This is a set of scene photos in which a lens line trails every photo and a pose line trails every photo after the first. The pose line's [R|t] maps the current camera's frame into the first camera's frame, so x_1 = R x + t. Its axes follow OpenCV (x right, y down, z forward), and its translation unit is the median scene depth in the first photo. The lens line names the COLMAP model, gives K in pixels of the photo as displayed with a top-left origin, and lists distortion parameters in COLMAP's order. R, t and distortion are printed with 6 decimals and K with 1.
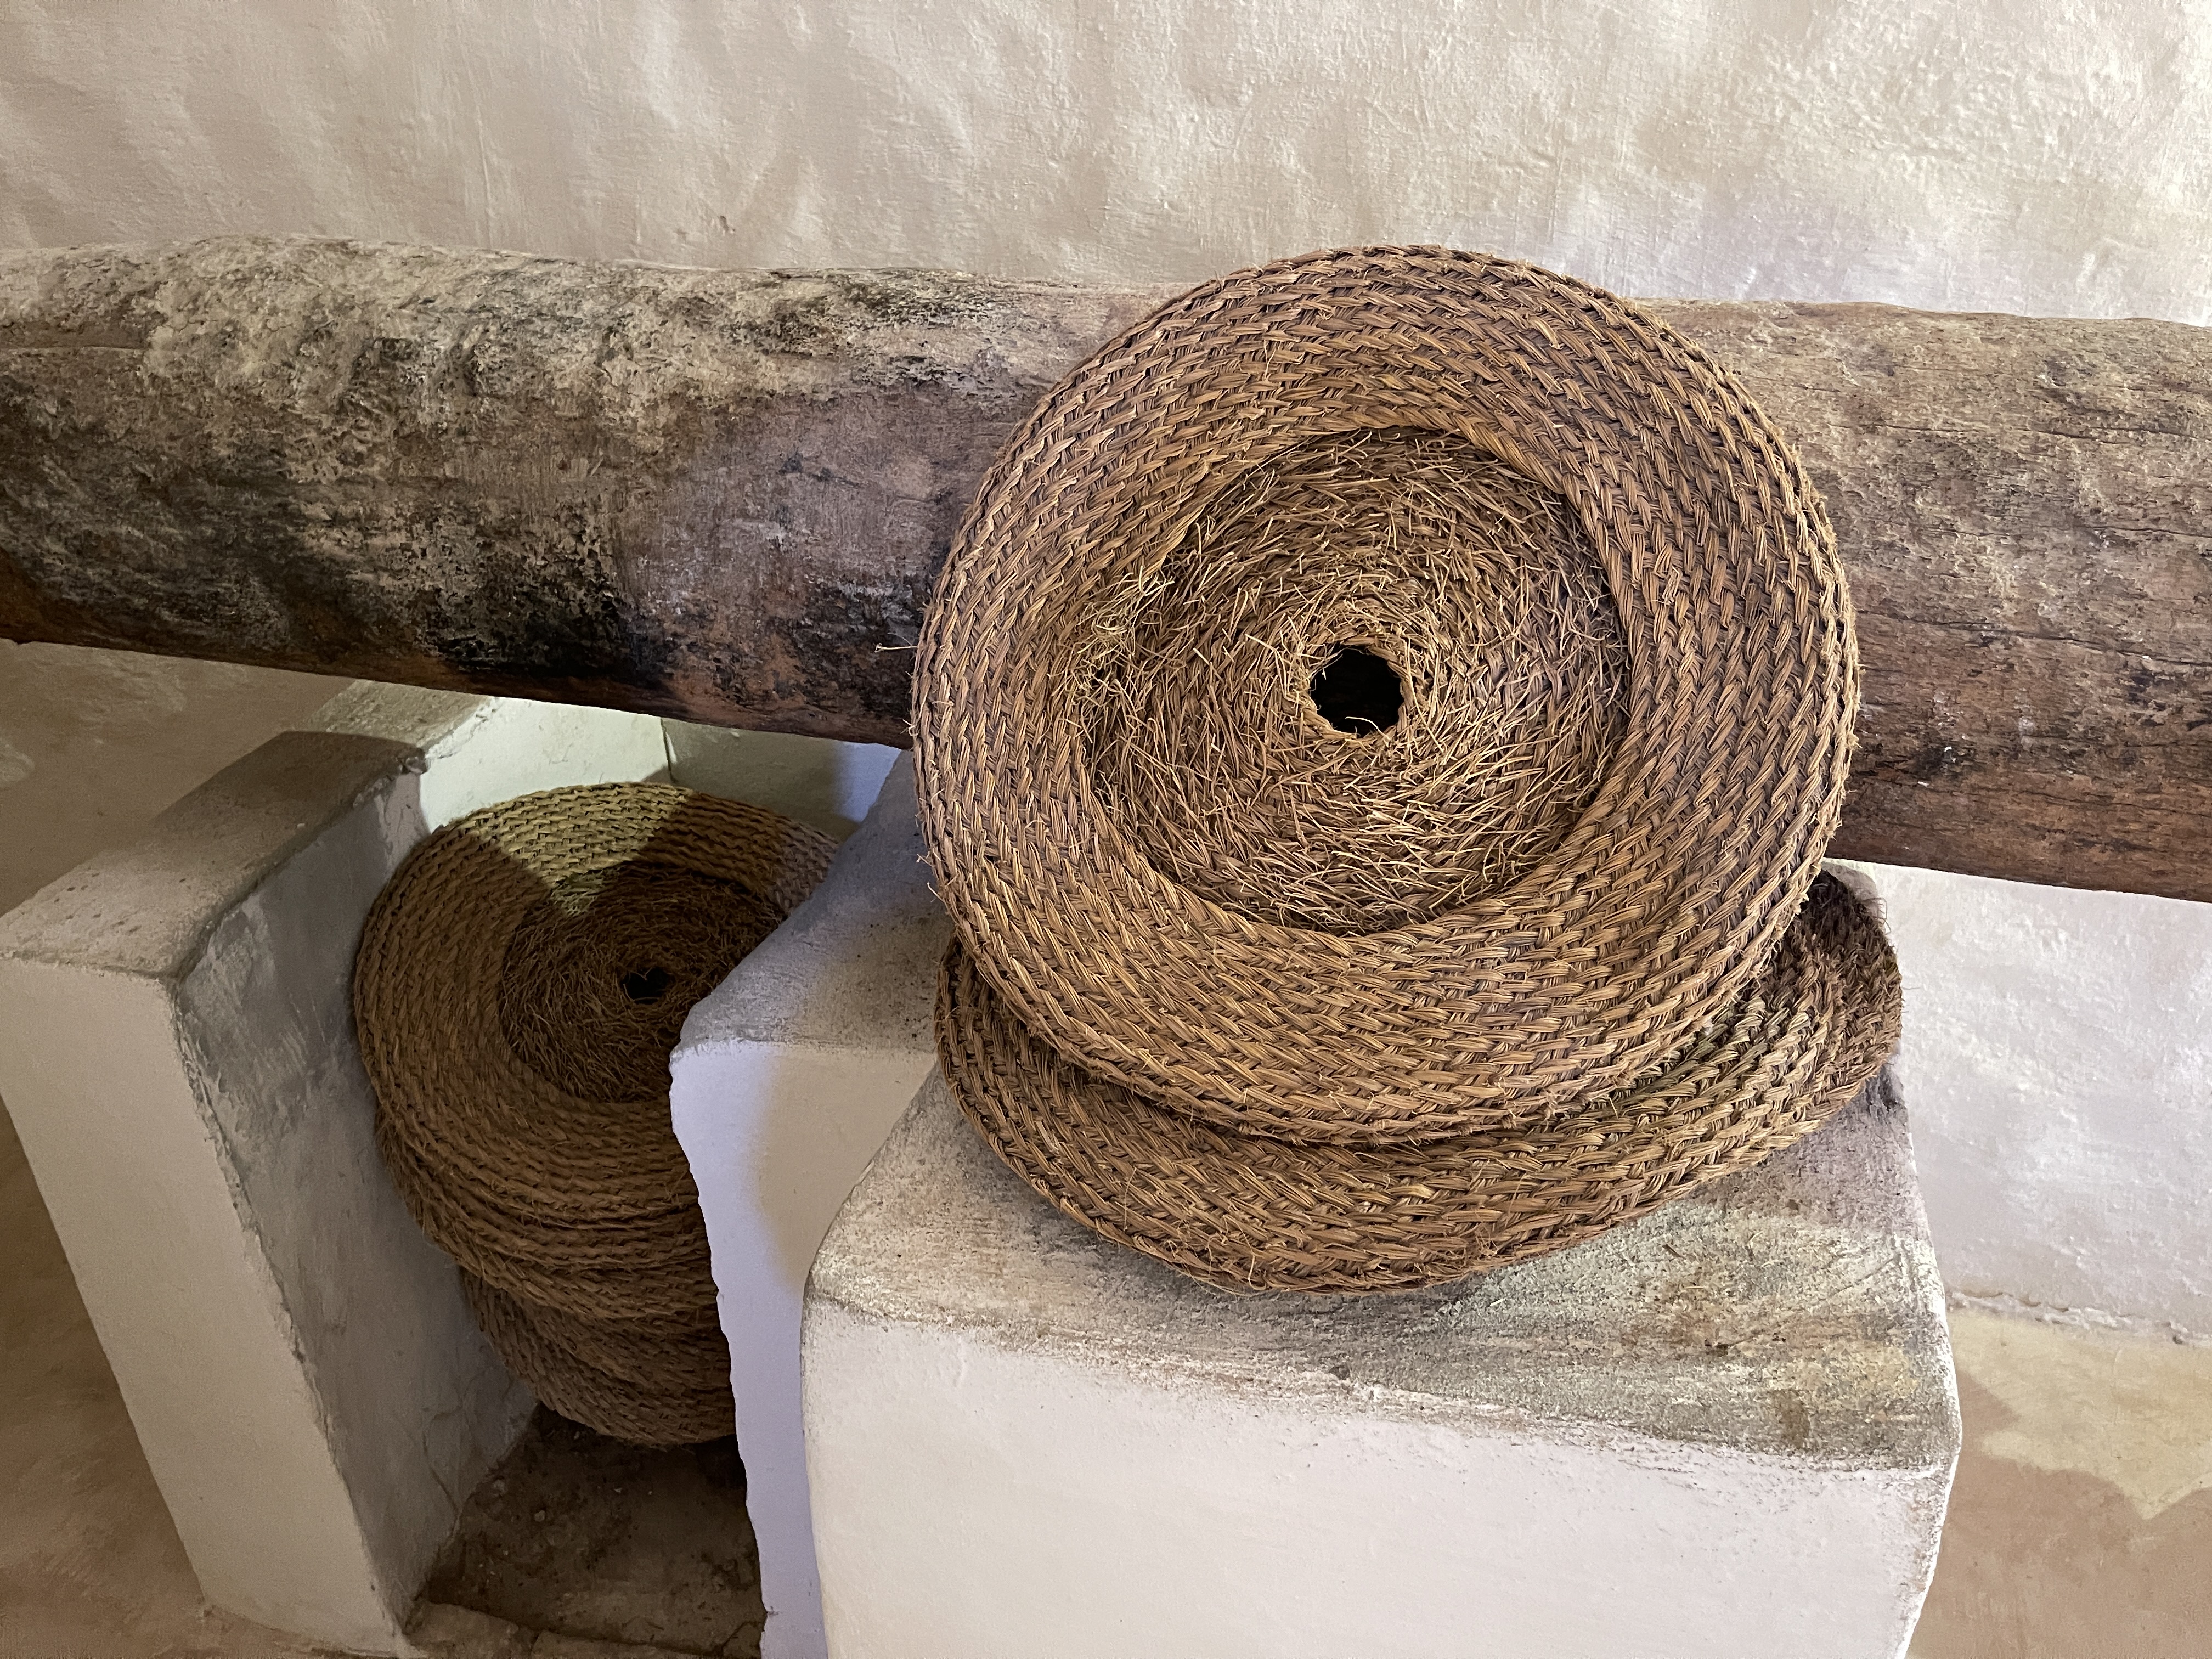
lens RADIAL K [[1756.8, 0, 1106.0], [0, 1756.8, 829.5], [0, 0, 1]] dist [0.003127, -0.002153]
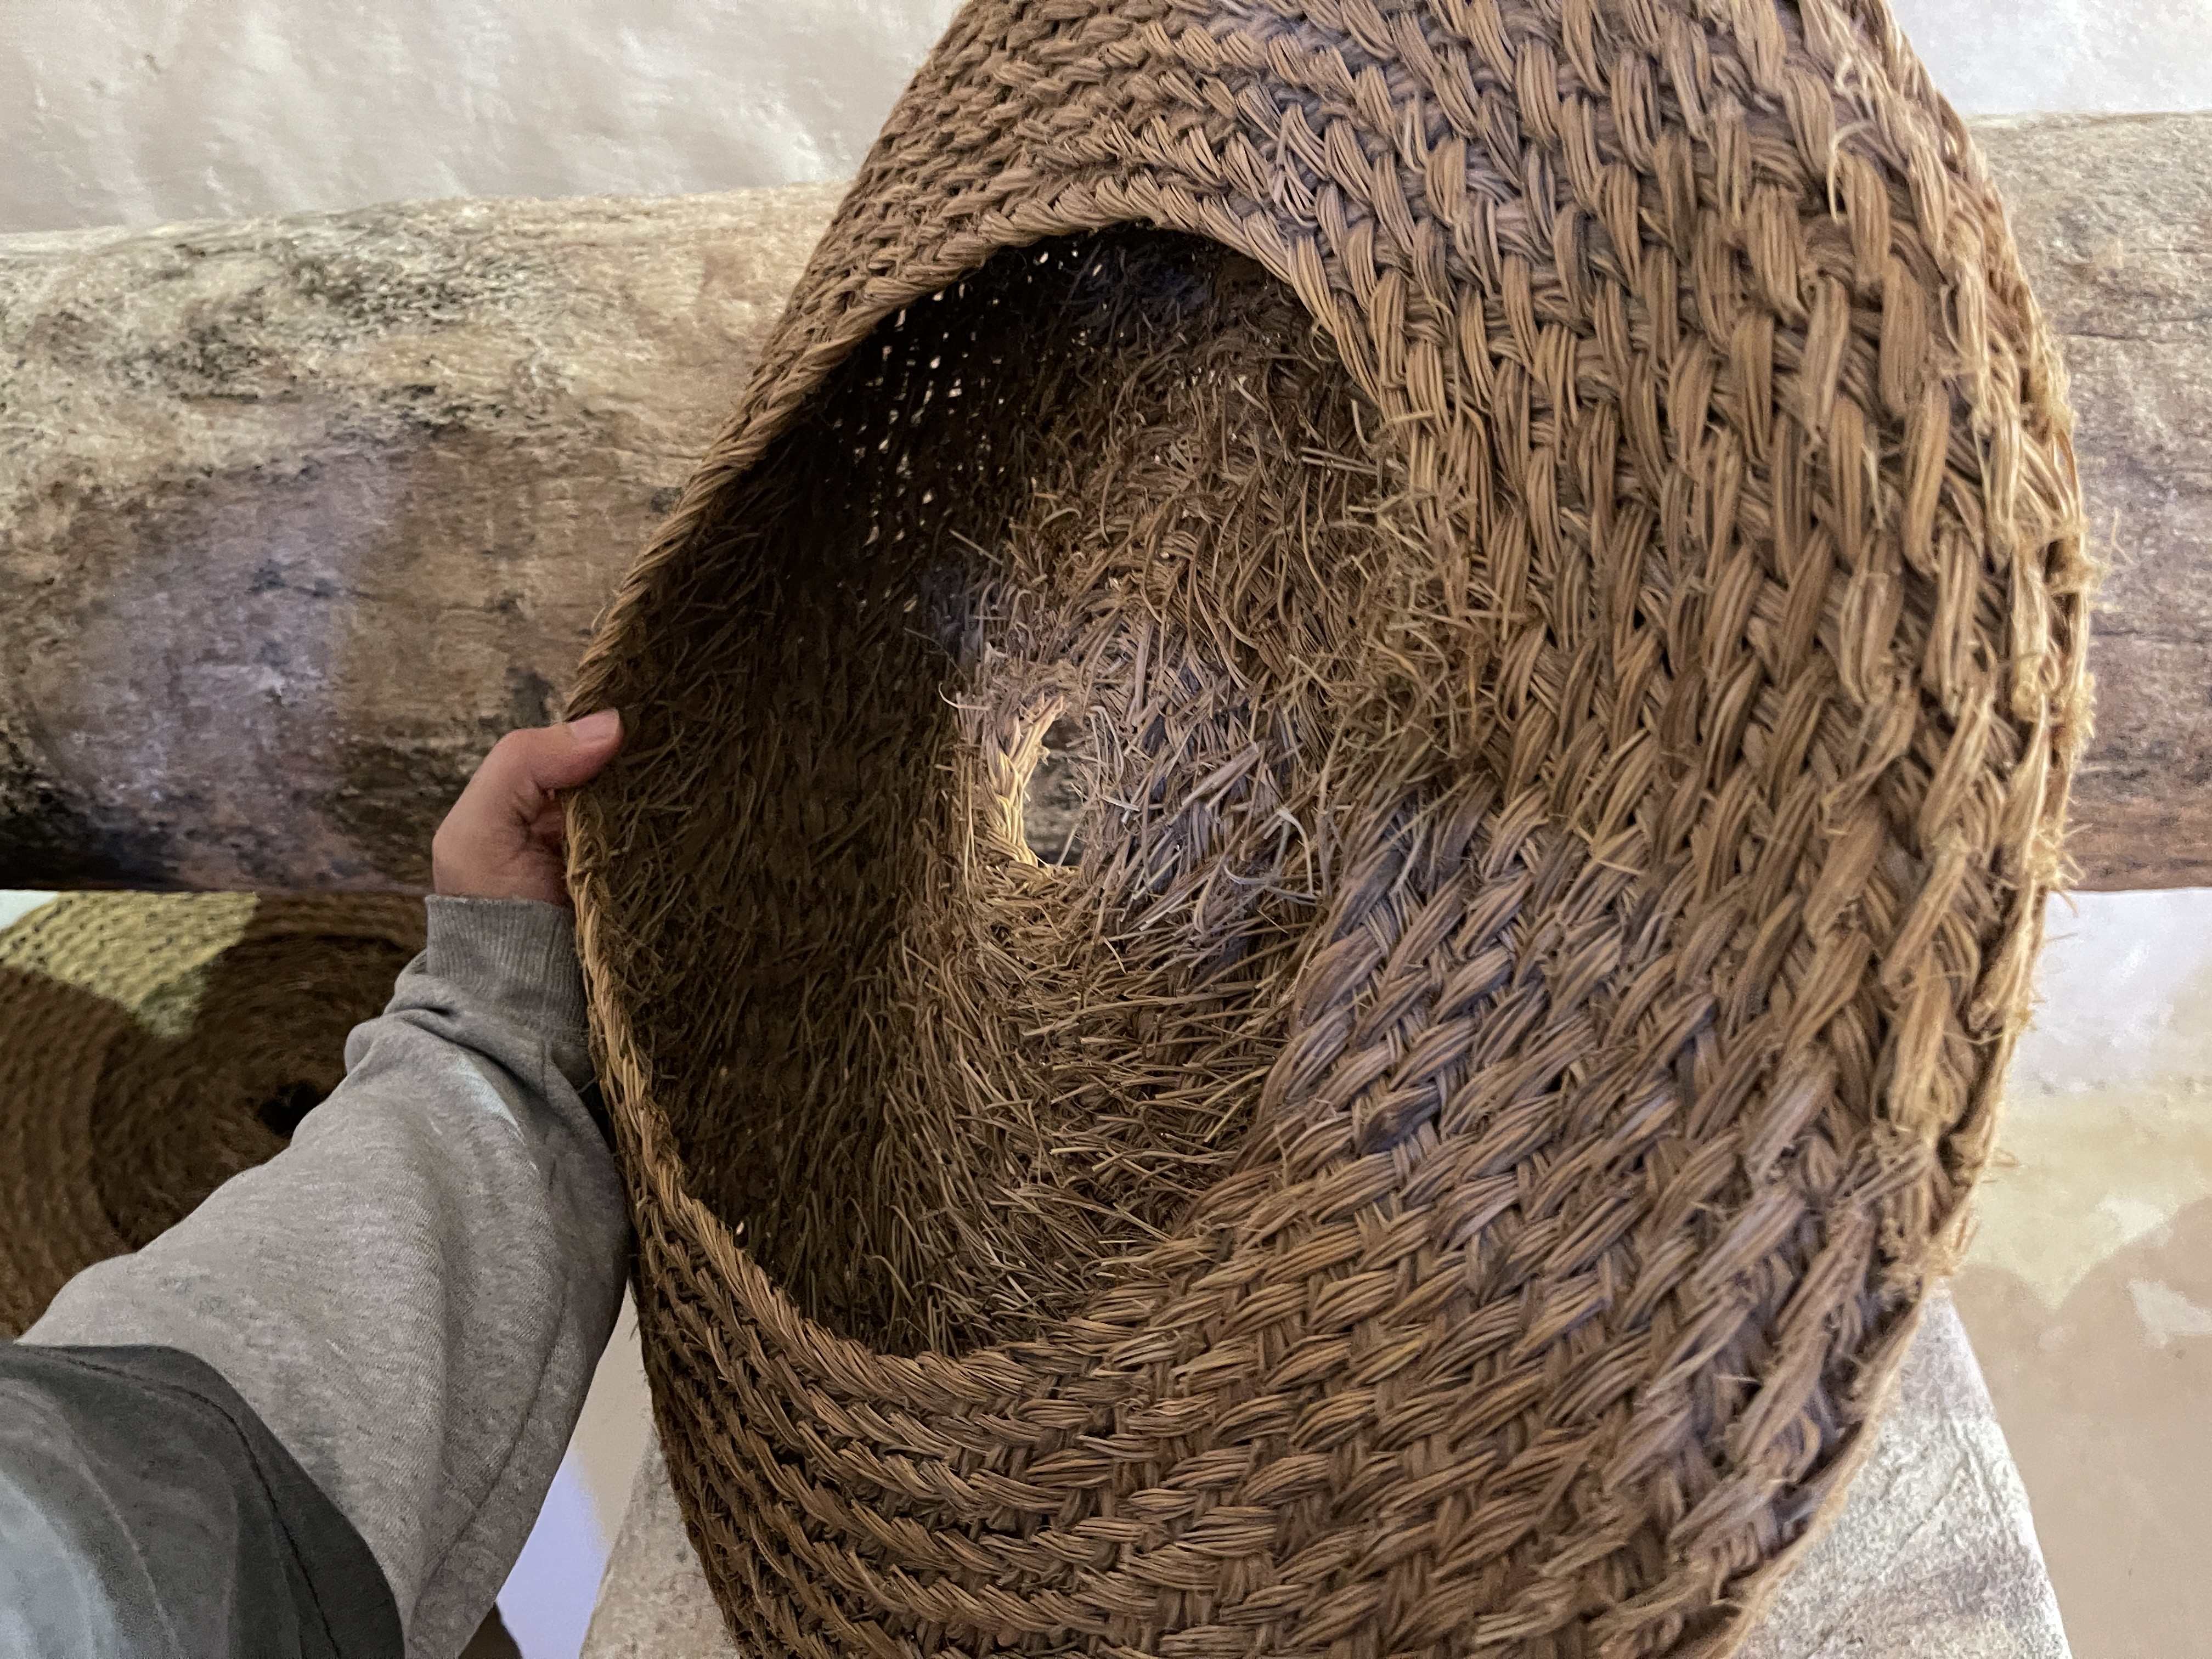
lens RADIAL K [[1695.1, 0, 1098.1], [0, 1695.1, 784.9], [0, 0, 1]] dist [0.076373, -0.133689]
pose [[0.974650, -0.184092, 0.127148, 0.028548], [0.156465, 0.967059, 0.200786, -0.210189], [-0.159923, -0.175802, 0.971349, 0.309573]]
